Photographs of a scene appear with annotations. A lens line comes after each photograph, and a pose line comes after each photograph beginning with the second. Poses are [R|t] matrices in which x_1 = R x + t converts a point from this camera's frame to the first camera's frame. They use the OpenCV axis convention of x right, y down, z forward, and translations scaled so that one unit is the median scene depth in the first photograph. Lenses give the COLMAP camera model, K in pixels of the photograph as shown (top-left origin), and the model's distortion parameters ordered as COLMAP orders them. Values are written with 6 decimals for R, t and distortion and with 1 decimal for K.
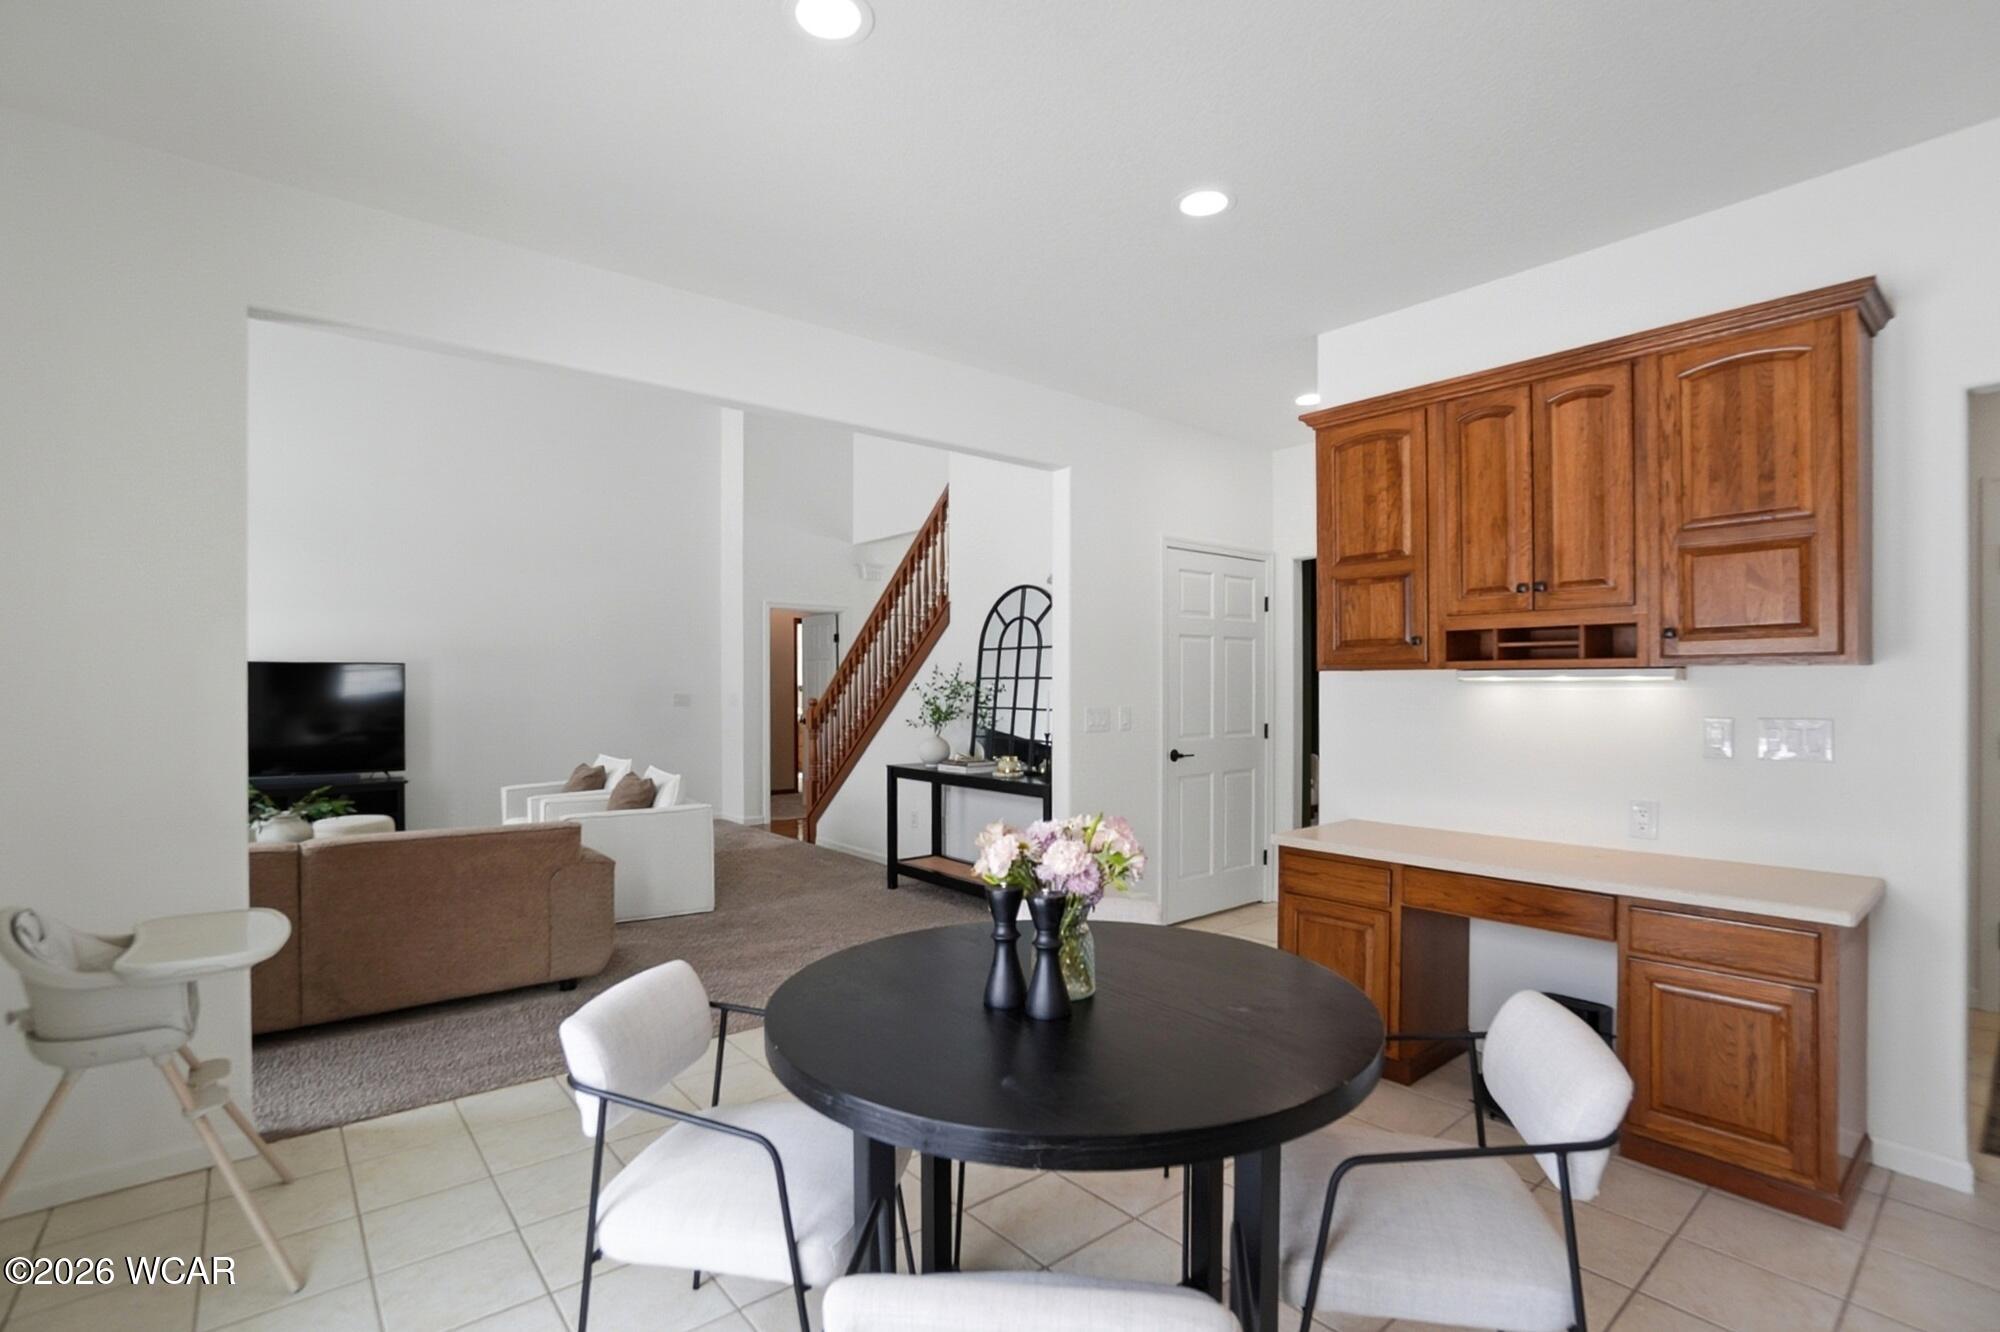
lens RADIAL K [[908.4, 0, 984.7], [0, 908.4, 683.9], [0, 0, 1]] dist [-0.074268, 0.025912]
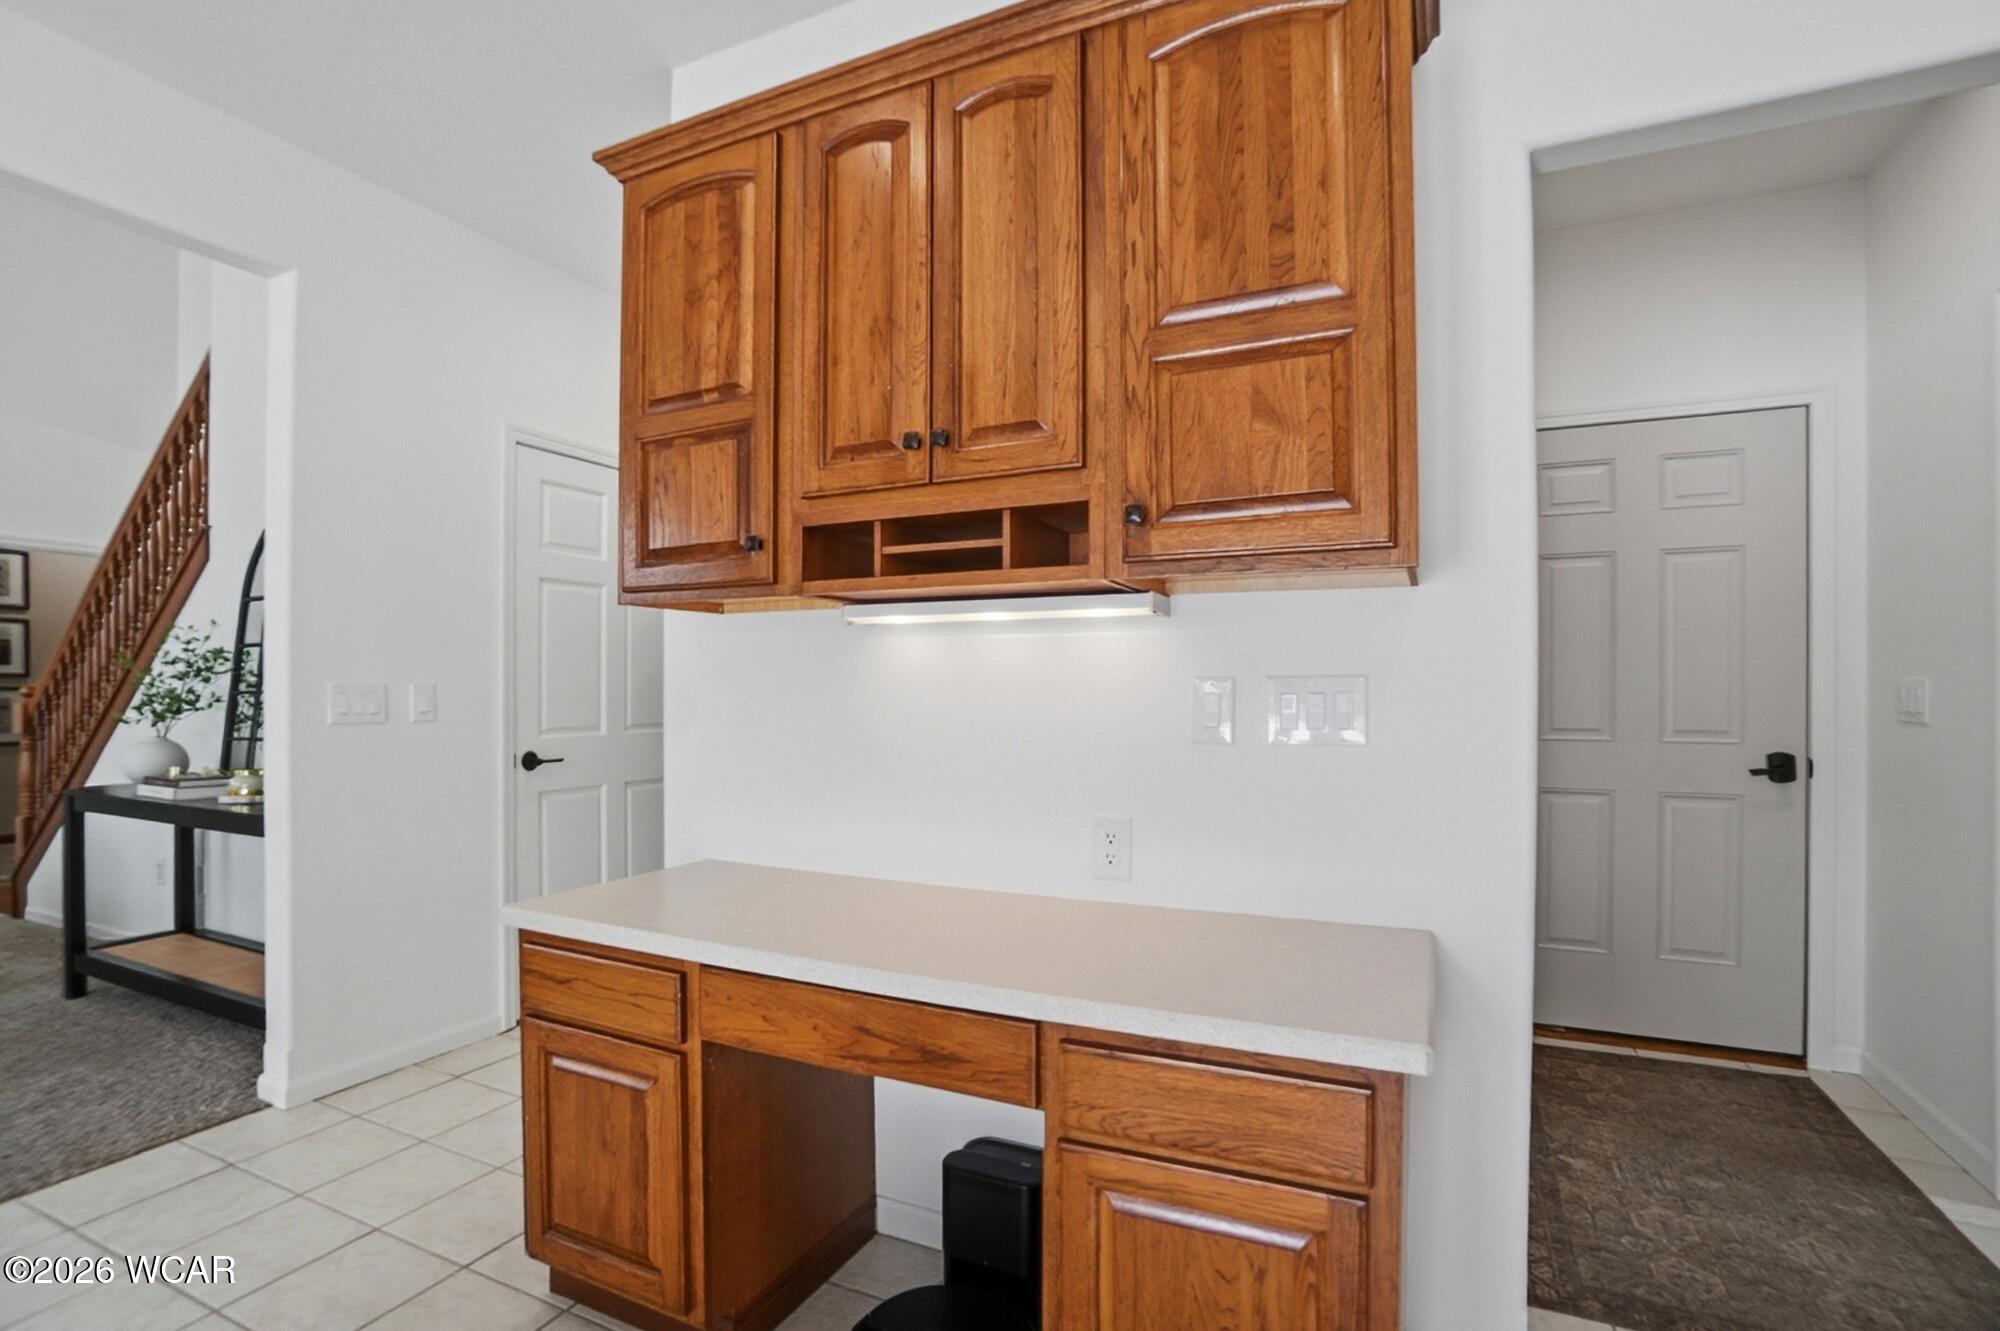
lens RADIAL K [[908.4, 0, 984.7], [0, 908.4, 683.4], [0, 0, 1]] dist [-0.074268, 0.025912]
pose [[0.906070, 0.005591, 0.423091, 0.434232], [-0.003208, 0.999975, -0.006344, 0.047617], [-0.423116, 0.004391, 0.906065, 0.502173]]
